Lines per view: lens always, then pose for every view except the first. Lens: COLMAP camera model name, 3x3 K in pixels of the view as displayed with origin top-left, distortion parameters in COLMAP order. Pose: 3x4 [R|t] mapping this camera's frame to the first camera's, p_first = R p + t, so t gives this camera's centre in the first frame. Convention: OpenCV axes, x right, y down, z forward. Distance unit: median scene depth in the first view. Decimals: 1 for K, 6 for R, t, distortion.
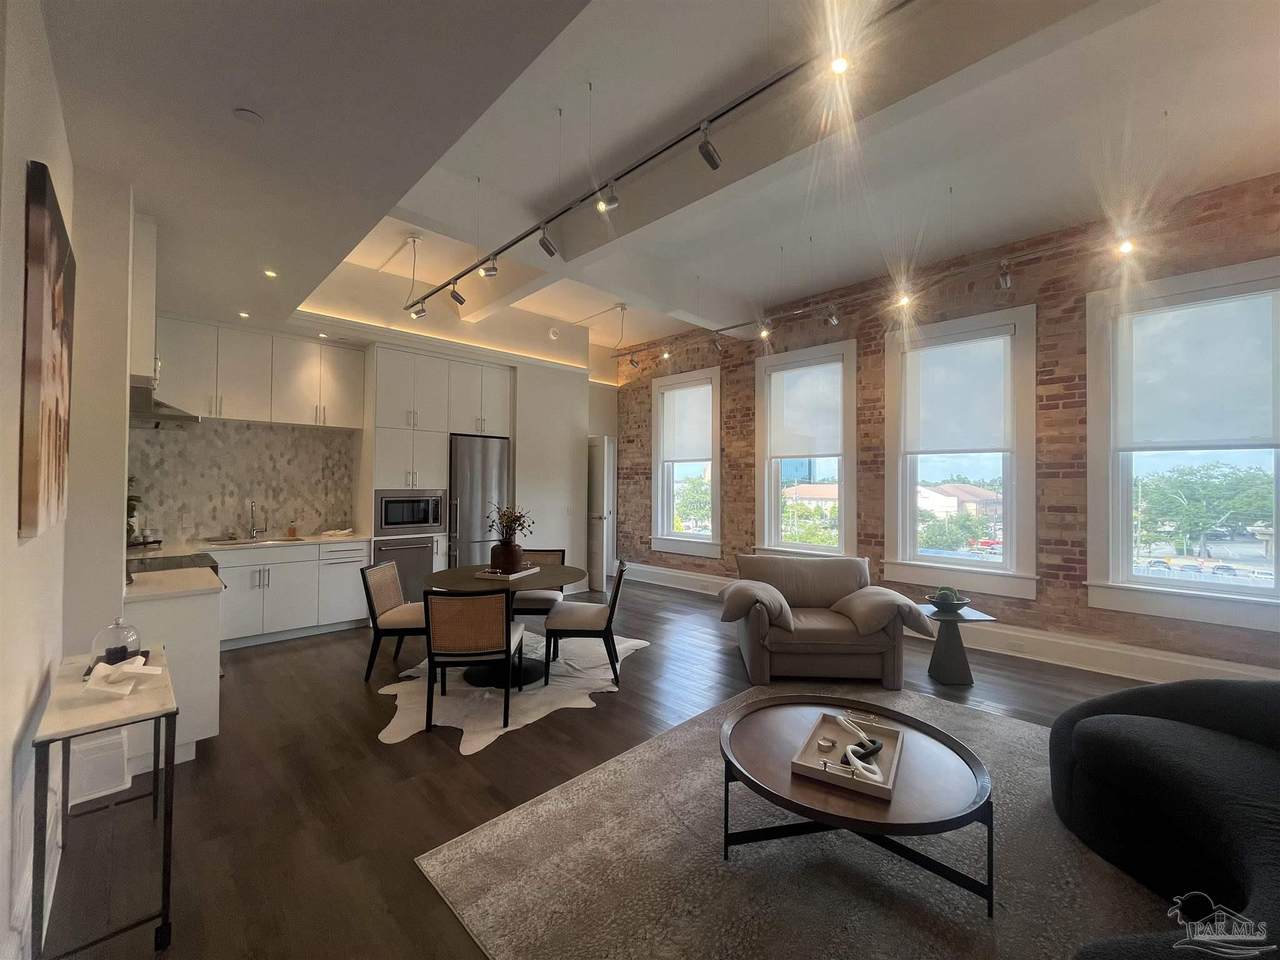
lens RADIAL K [[514.7, 0, 640.5], [0, 514.7, 477.5], [0, 0, 1]] dist [-0.003496, -0.000254]
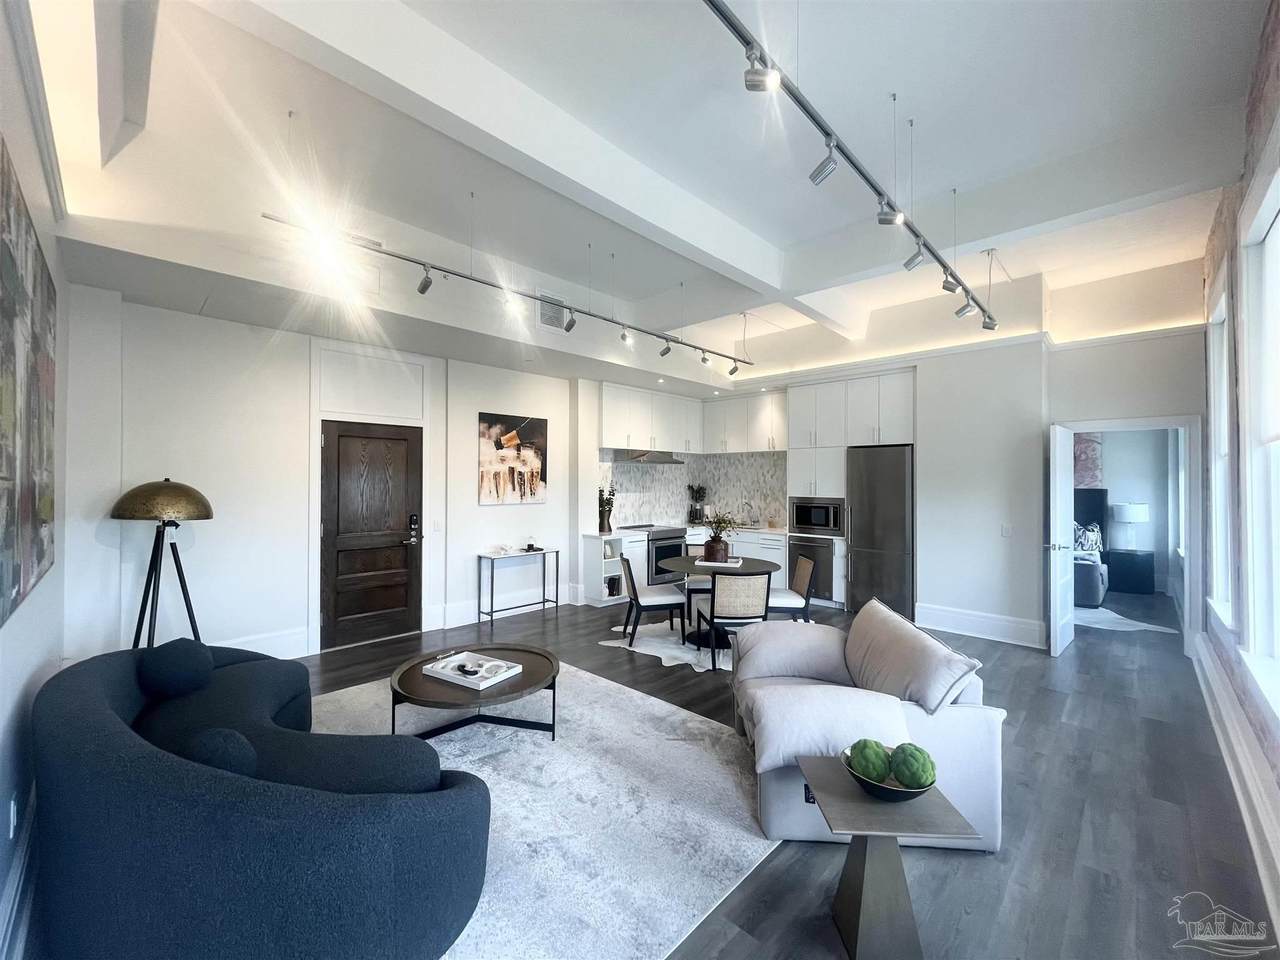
lens RADIAL K [[514.7, 0, 639.9], [0, 514.7, 476.9], [0, 0, 1]] dist [-0.003496, -0.000254]
pose [[0.021955, -0.016638, -0.999621, 0.742245], [0.006576, 0.999842, -0.016497, -0.007211], [0.999737, -0.006211, 0.022061, 0.557713]]
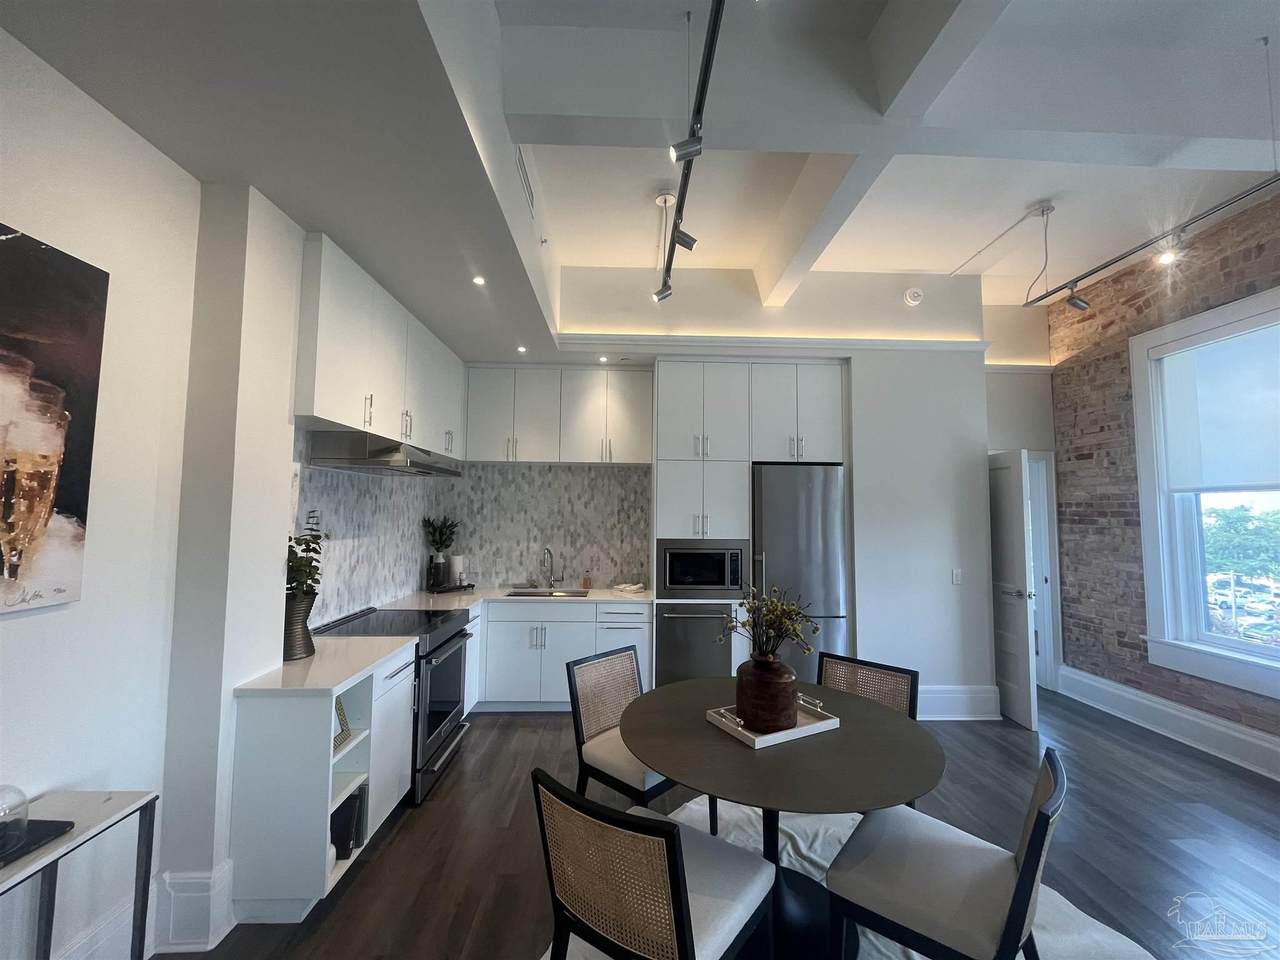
lens RADIAL K [[514.7, 0, 639.4], [0, 514.7, 477.4], [0, 0, 1]] dist [-0.003496, -0.000254]
pose [[0.731809, -0.046168, -0.679945, 0.008026], [0.003054, 0.997915, -0.064471, -0.018464], [0.681503, 0.045104, 0.730424, 0.374601]]
